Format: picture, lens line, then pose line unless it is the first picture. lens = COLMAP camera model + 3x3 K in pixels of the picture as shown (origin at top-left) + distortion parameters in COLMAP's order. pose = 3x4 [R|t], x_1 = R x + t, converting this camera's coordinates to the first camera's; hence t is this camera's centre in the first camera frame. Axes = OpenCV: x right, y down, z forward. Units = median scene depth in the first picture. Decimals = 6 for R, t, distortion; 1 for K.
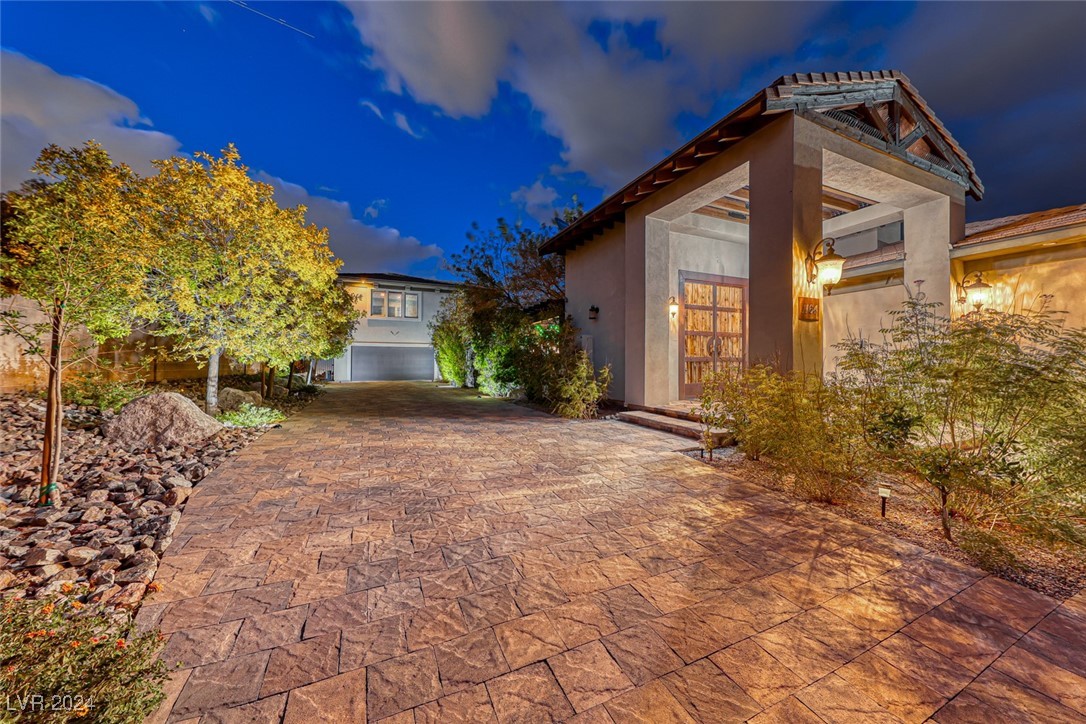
lens RADIAL K [[371.2, 0, 545.0], [0, 371.2, 361.5], [0, 0, 1]] dist [0.001119, 0.000094]
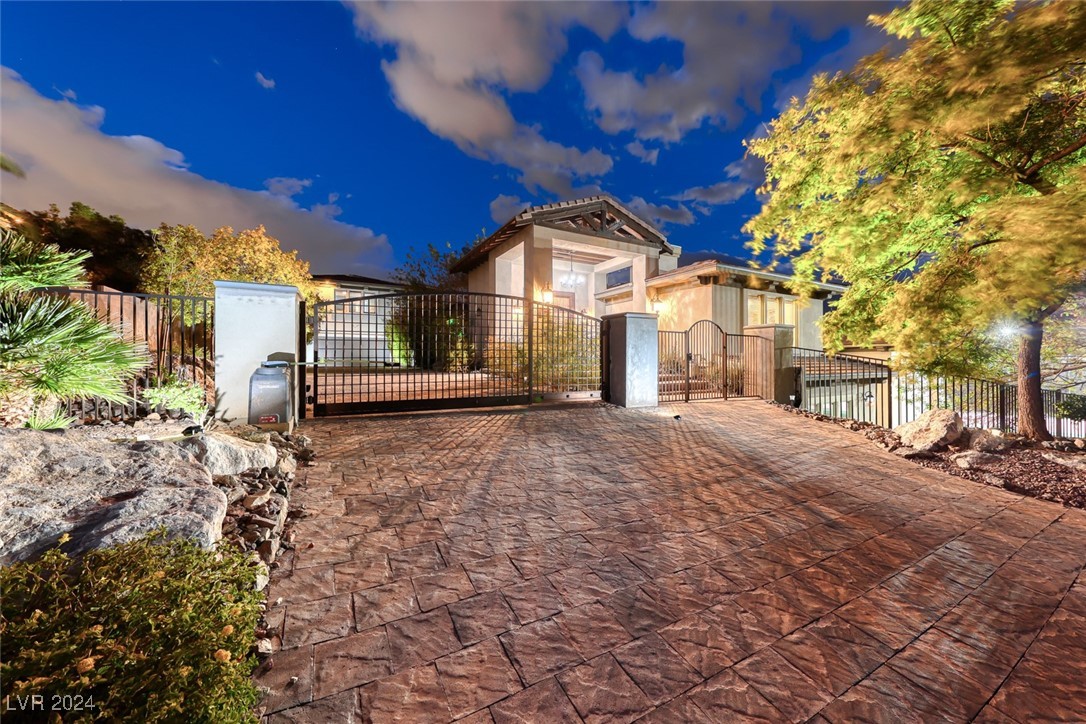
lens RADIAL K [[371.2, 0, 544.4], [0, 371.2, 358.5], [0, 0, 1]] dist [0.001119, 0.000094]
pose [[0.996911, 0.002858, 0.078481, 0.325160], [-0.002750, 0.999995, -0.001489, 0.080365], [-0.078485, 0.001269, 0.996914, -0.703512]]
